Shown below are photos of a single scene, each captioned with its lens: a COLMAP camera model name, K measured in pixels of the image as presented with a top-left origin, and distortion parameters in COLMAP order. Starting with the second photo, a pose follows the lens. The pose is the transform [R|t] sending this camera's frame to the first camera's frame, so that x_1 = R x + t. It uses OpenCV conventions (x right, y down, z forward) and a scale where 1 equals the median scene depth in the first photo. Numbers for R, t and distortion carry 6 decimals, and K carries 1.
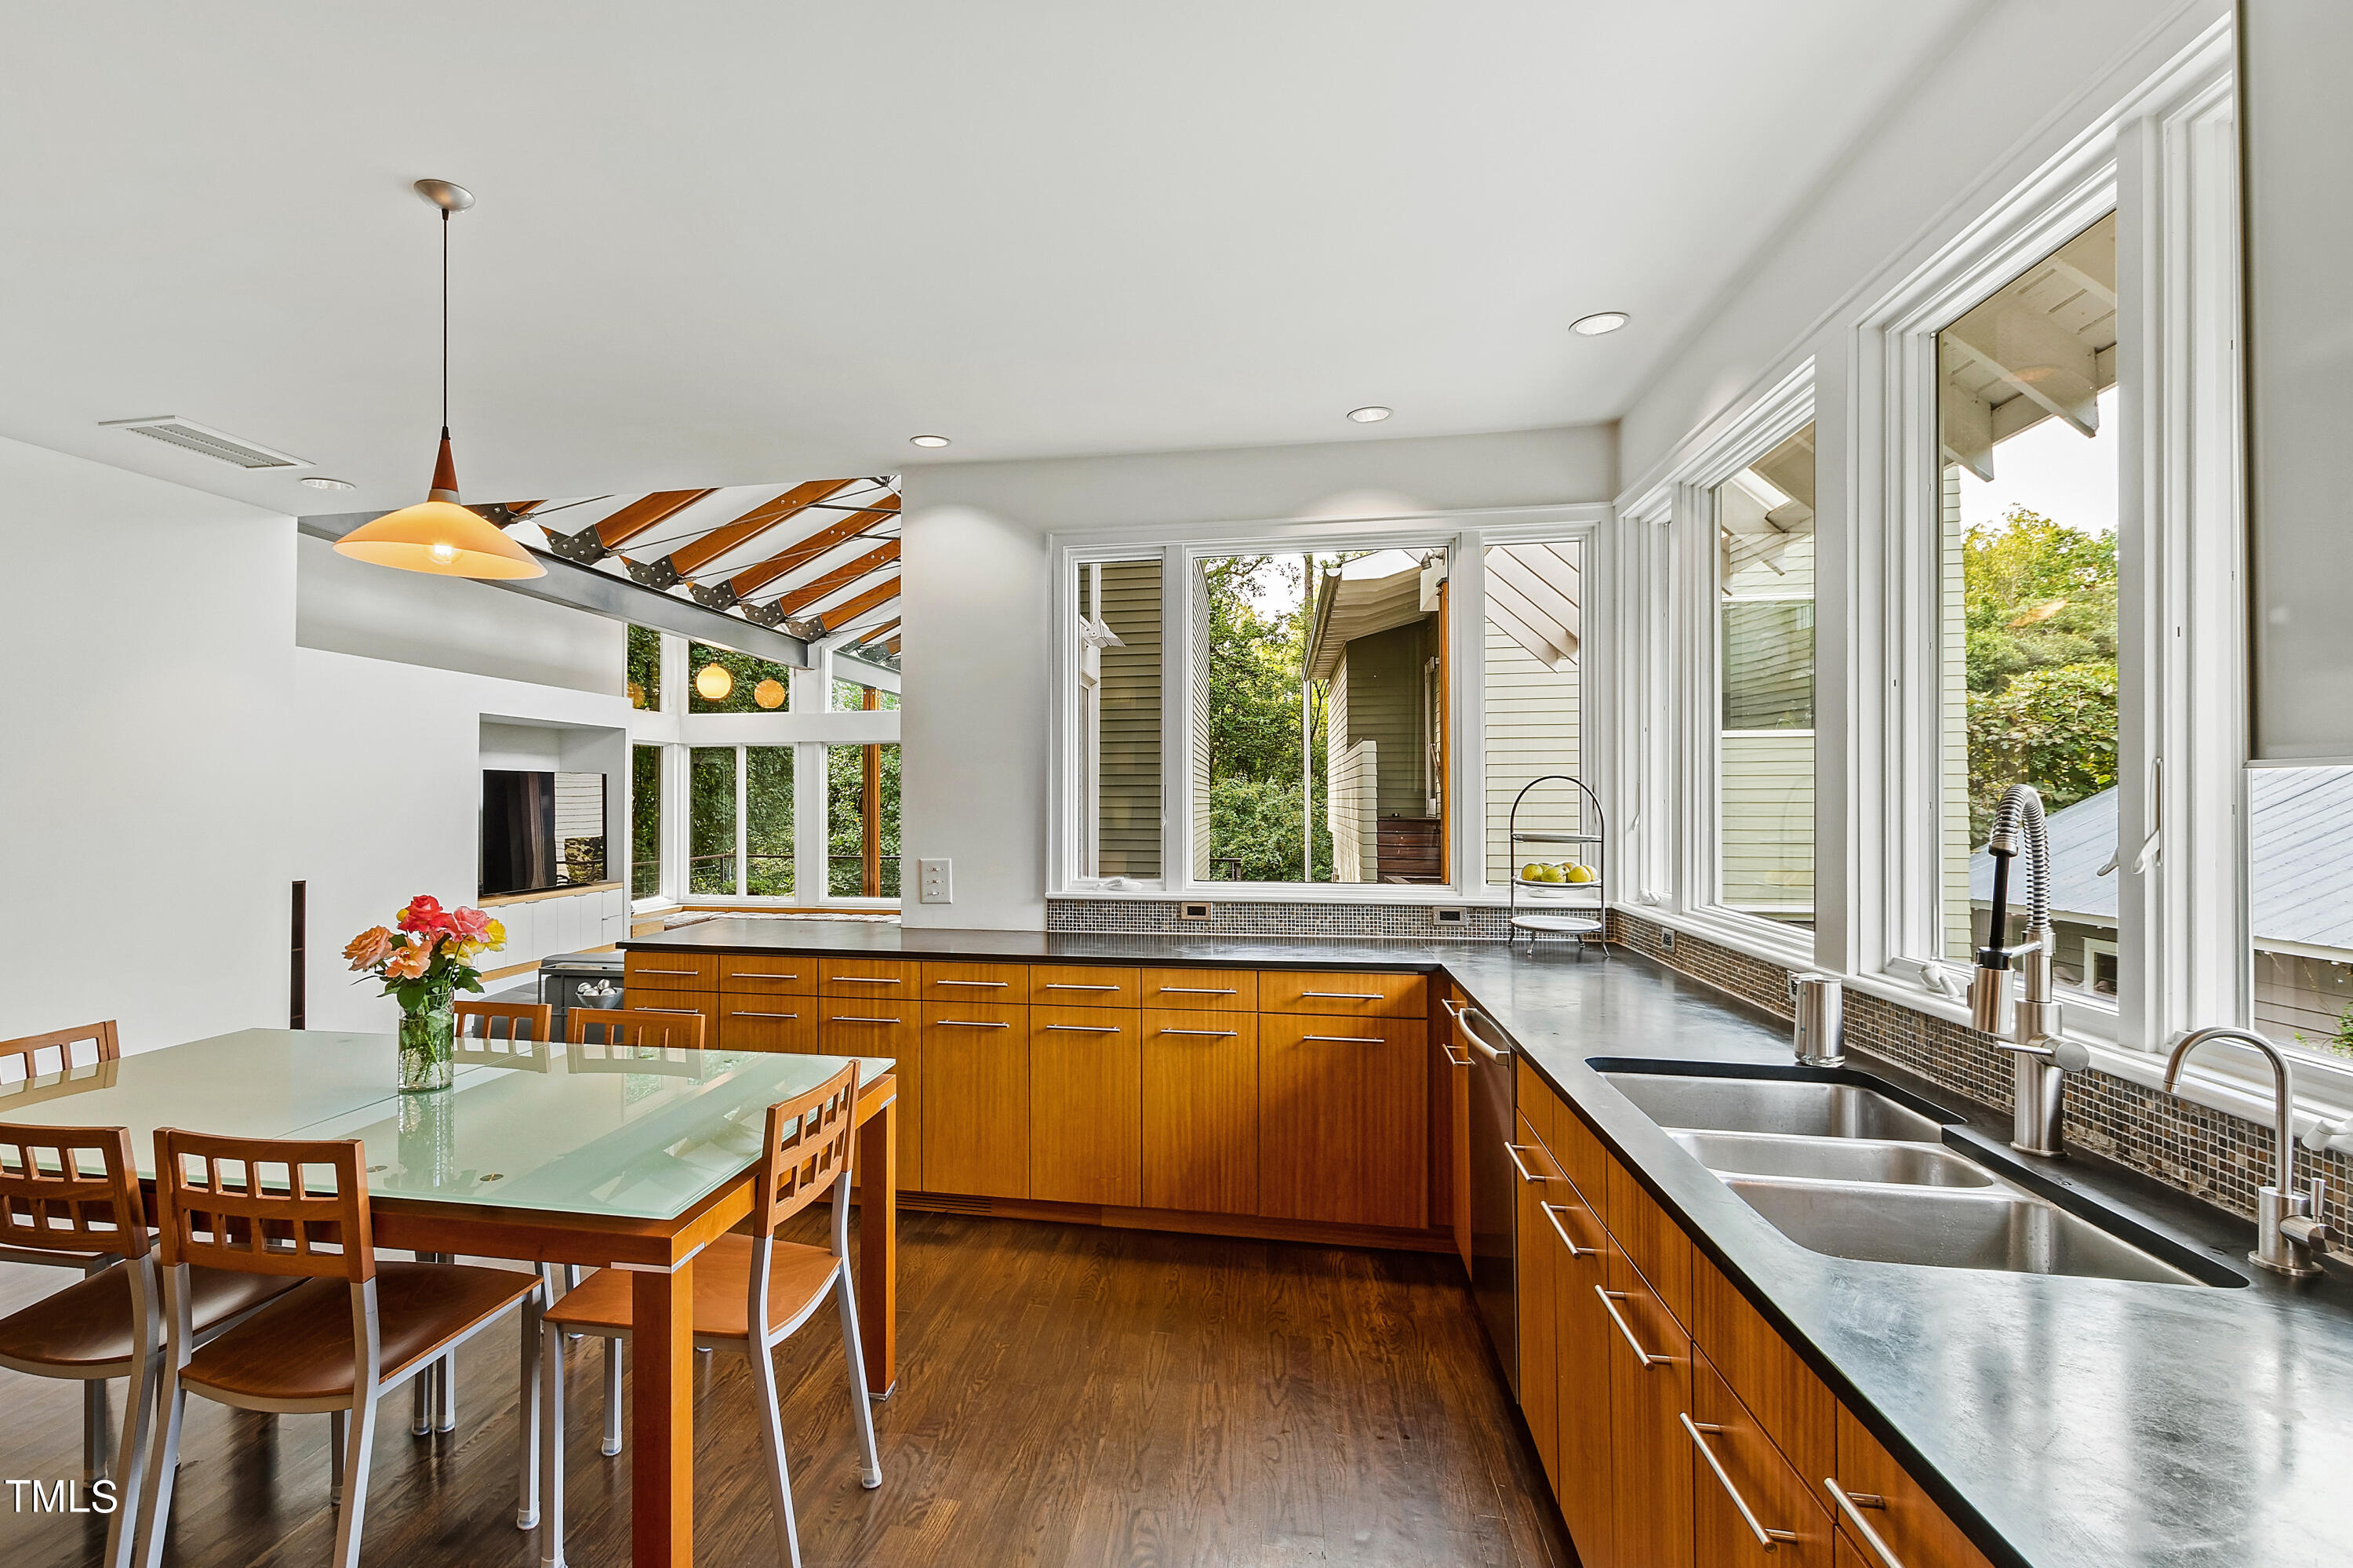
lens RADIAL K [[1047.7, 0, 1091.1], [0, 1047.7, 804.2], [0, 0, 1]] dist [0.002663, -0.005484]
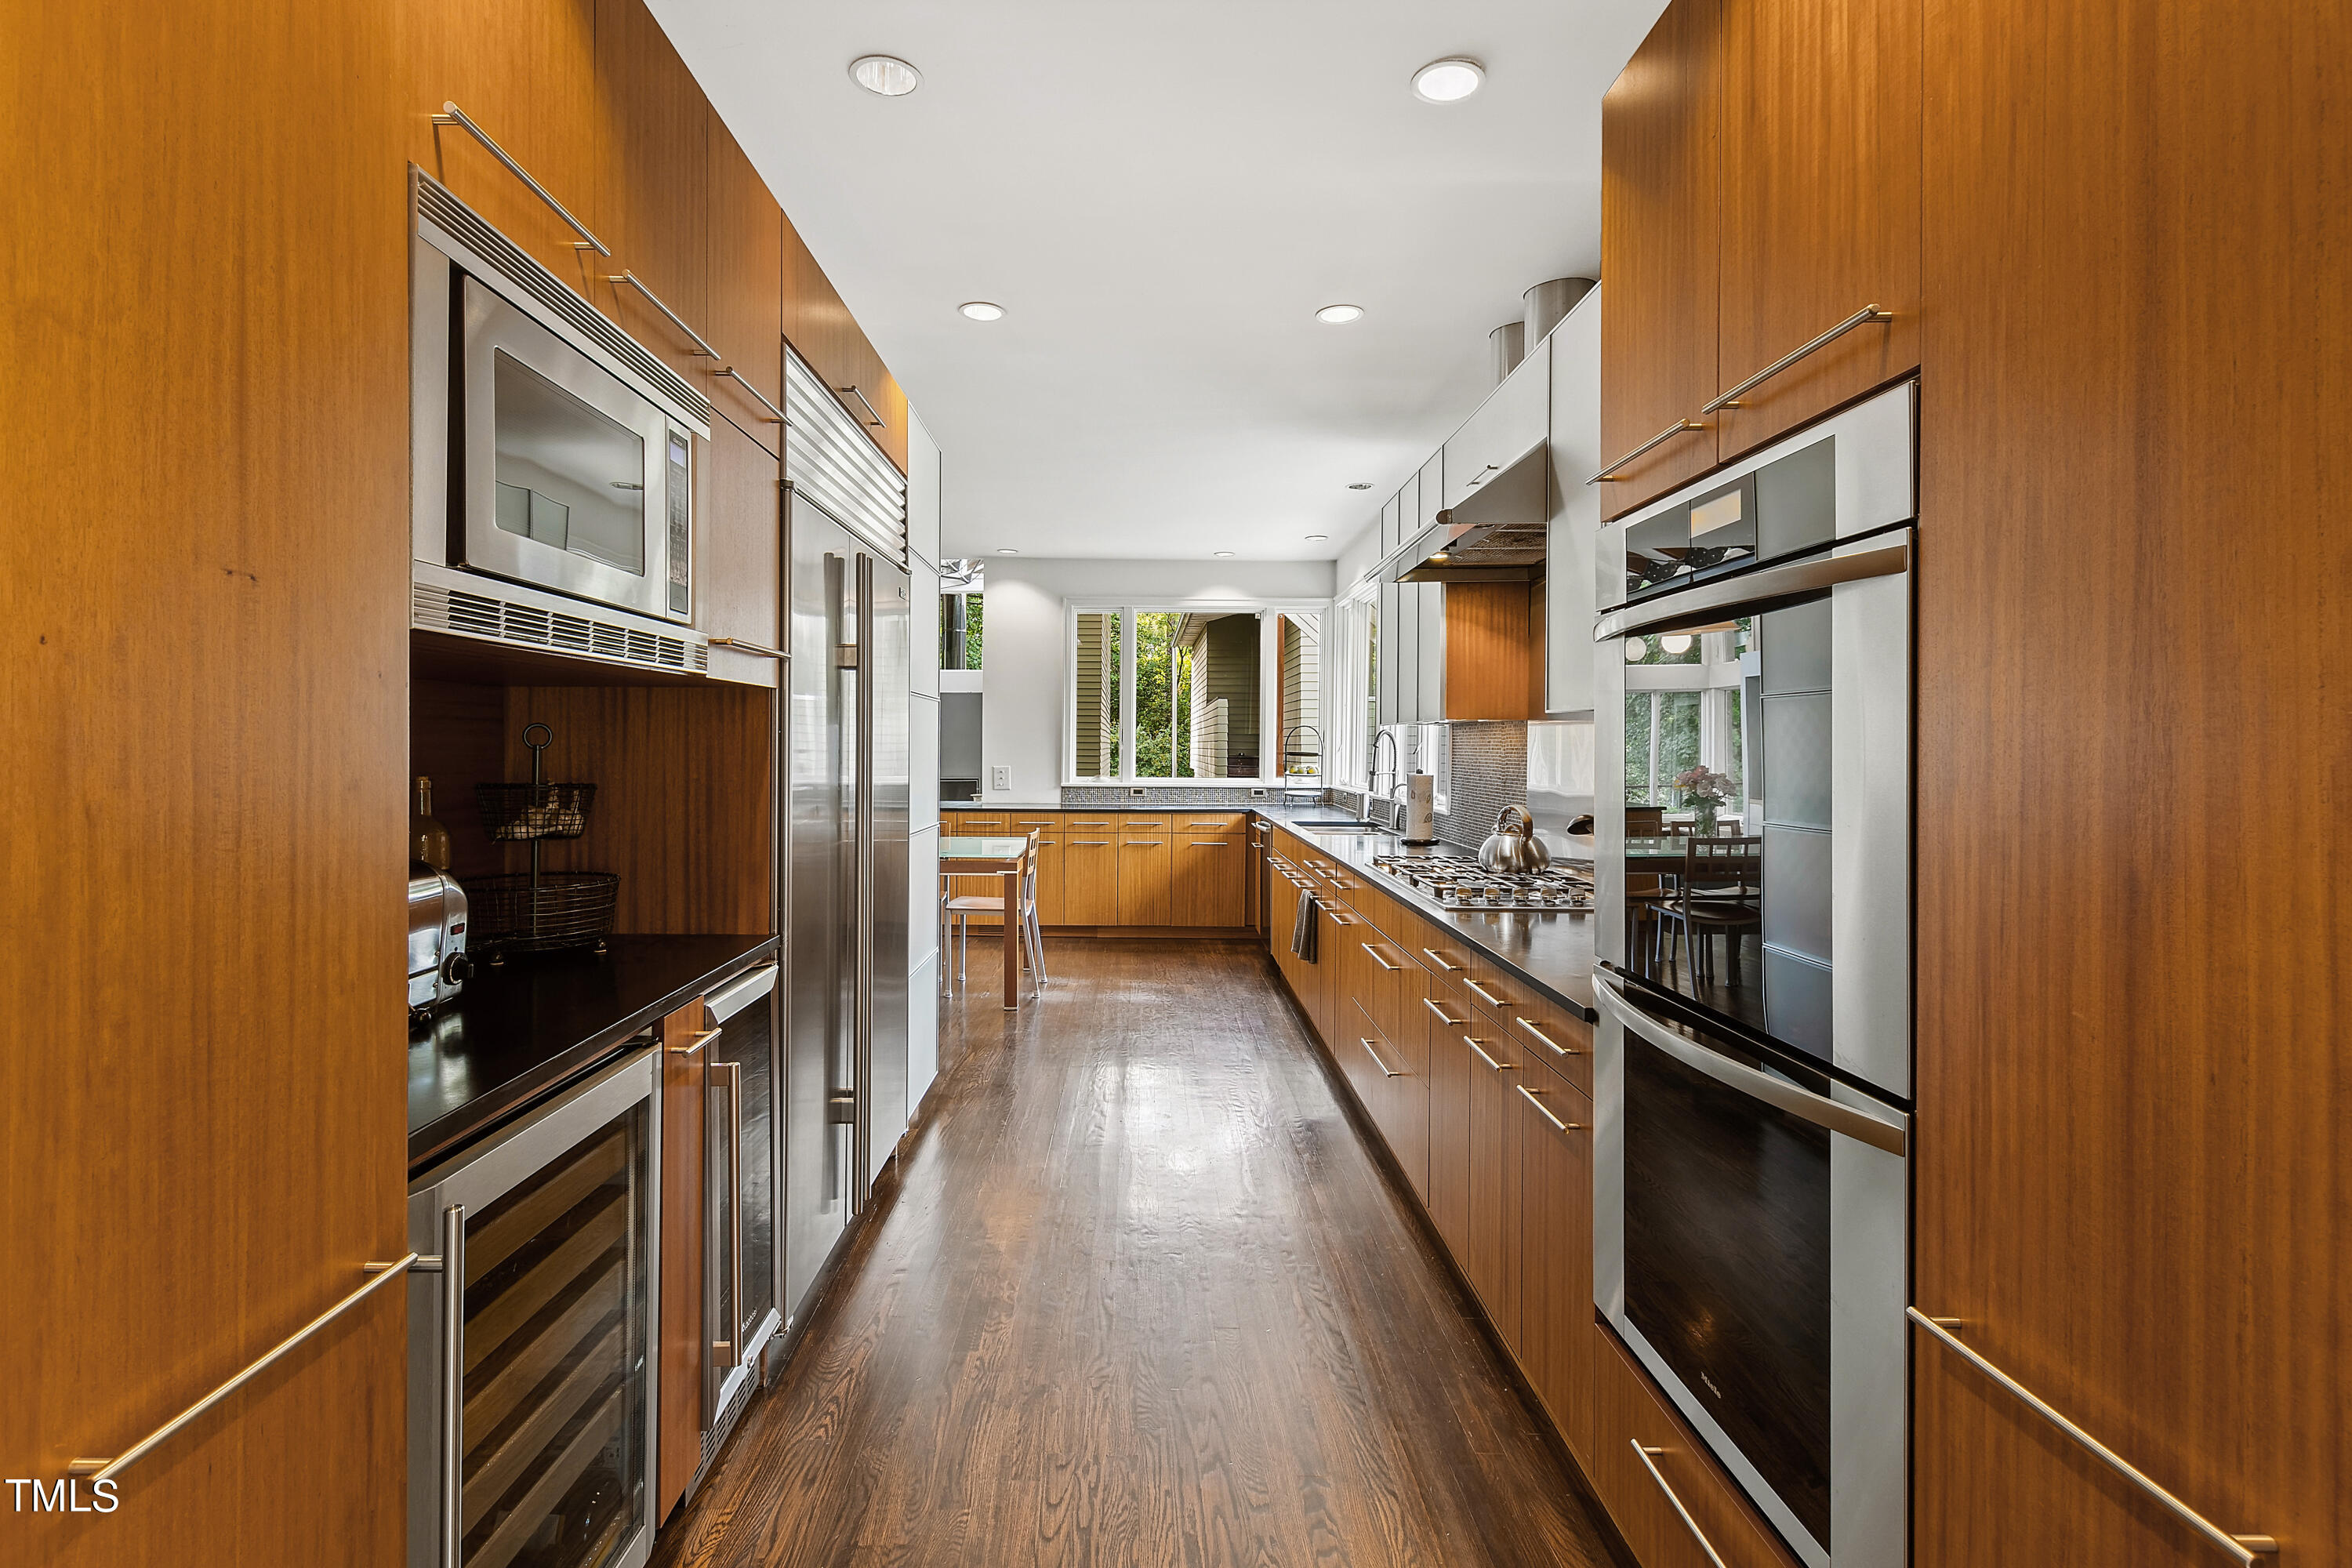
lens RADIAL K [[1171.8, 0, 1169.8], [0, 1171.8, 761.6], [0, 0, 1]] dist [-0.005479, -0.000769]
pose [[0.977391, 0.005650, 0.211366, -0.318238], [-0.007005, 0.999959, 0.005666, 0.032149], [-0.211326, -0.007018, 0.977391, -1.217826]]
